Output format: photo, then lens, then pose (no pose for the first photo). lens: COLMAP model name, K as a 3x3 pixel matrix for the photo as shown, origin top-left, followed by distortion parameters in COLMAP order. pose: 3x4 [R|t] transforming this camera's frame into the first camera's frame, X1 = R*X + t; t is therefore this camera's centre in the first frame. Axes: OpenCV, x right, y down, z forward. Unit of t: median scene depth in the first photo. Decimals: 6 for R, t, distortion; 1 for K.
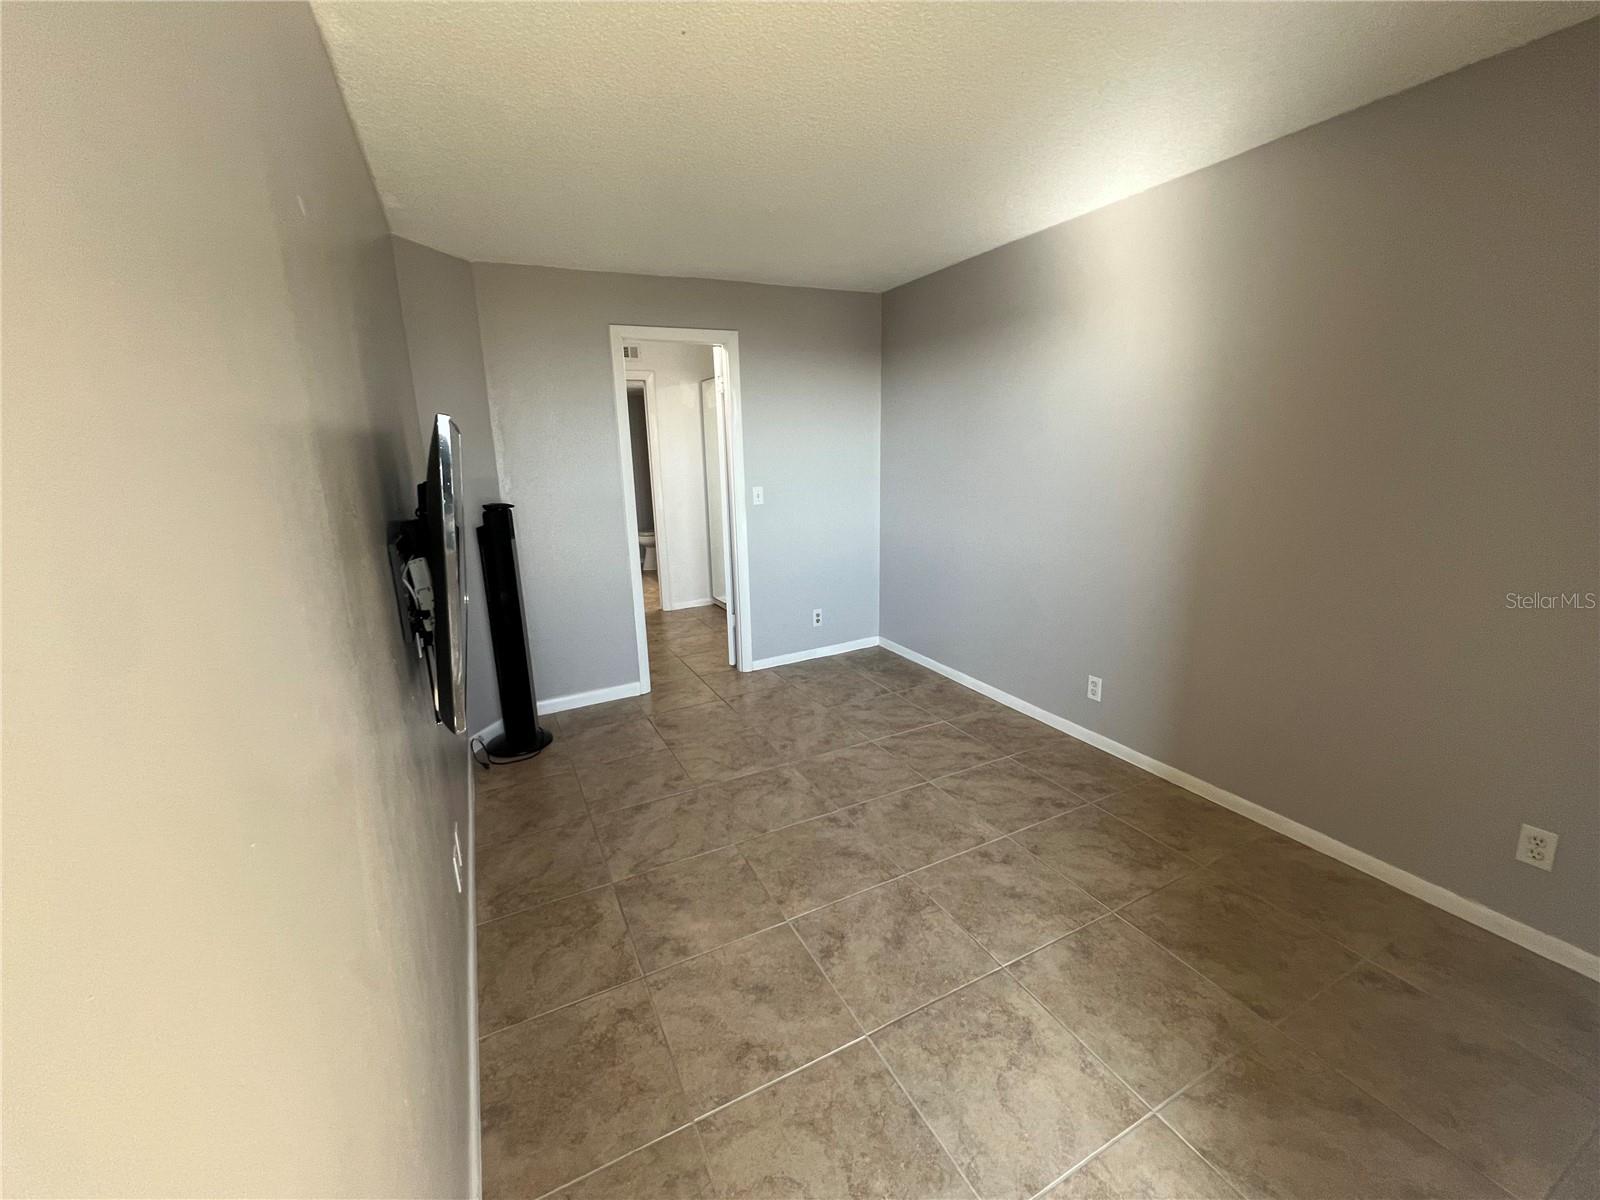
lens RADIAL K [[642.8, 0, 801.3], [0, 642.8, 599.2], [0, 0, 1]] dist [-0.002127, 0.000502]
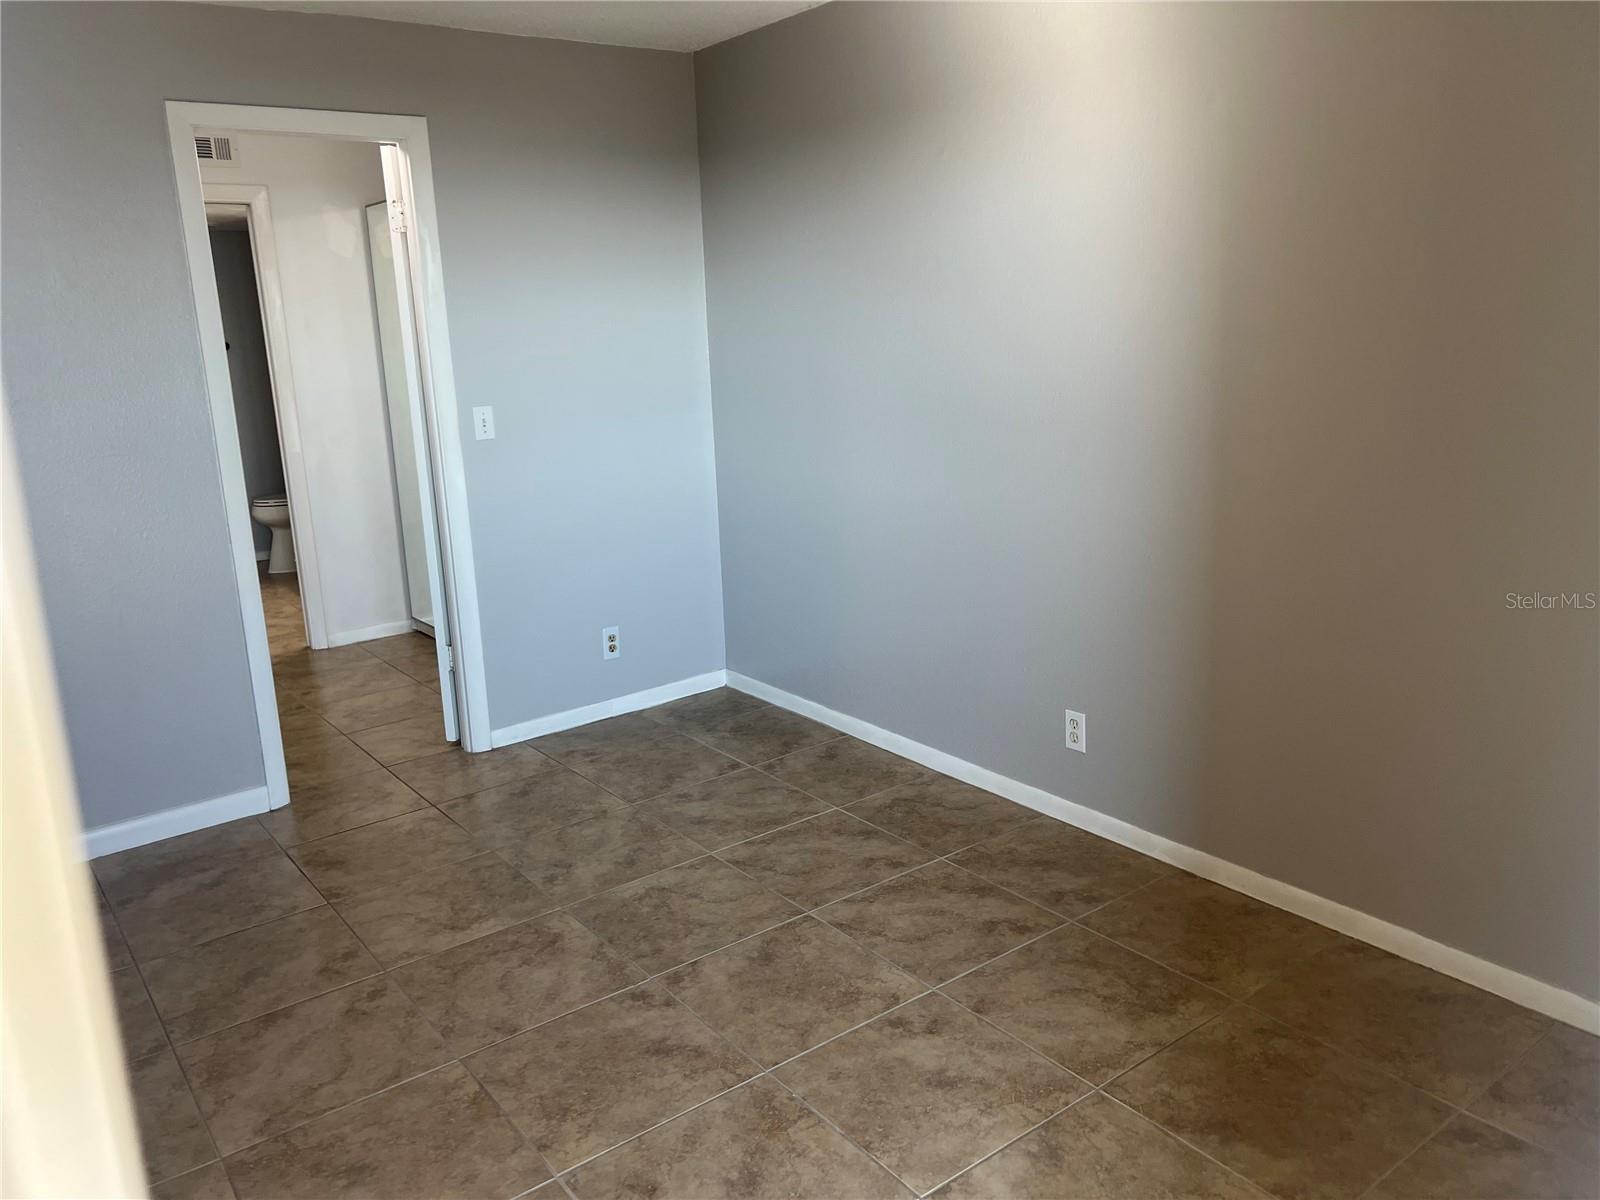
lens RADIAL K [[1216.1, 0, 812.1], [0, 1216.1, 594.1], [0, 0, 1]] dist [0.047411, -0.031013]
pose [[0.983997, -0.053545, 0.169948, 0.032541], [0.055707, 0.998415, -0.007974, 0.008400], [-0.169252, 0.017314, 0.985421, -0.081367]]
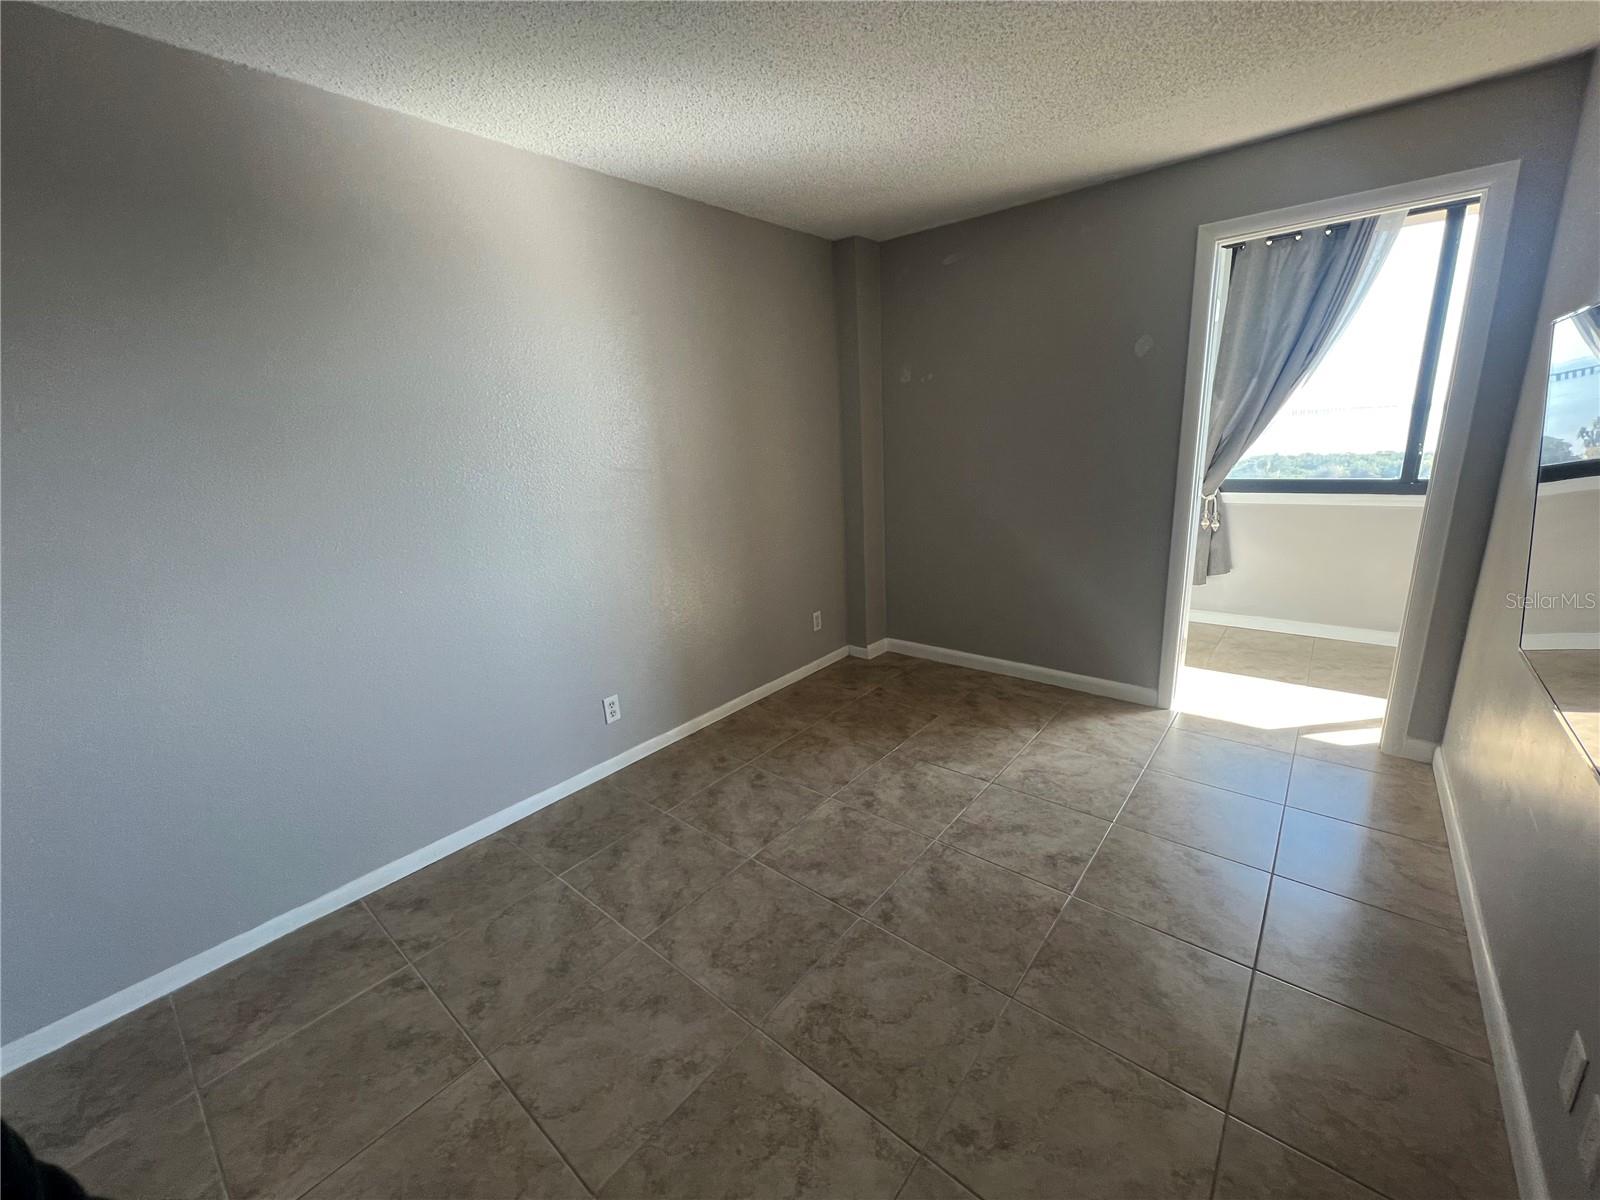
lens RADIAL K [[694.6, 0, 790.8], [0, 694.6, 603.1], [0, 0, 1]] dist [0.000973, 0.000439]
pose [[-0.416059, -0.169837, 0.893337, -0.503232], [0.279109, 0.911132, 0.303211, -0.224556], [-0.865444, 0.375491, -0.331681, 1.133091]]
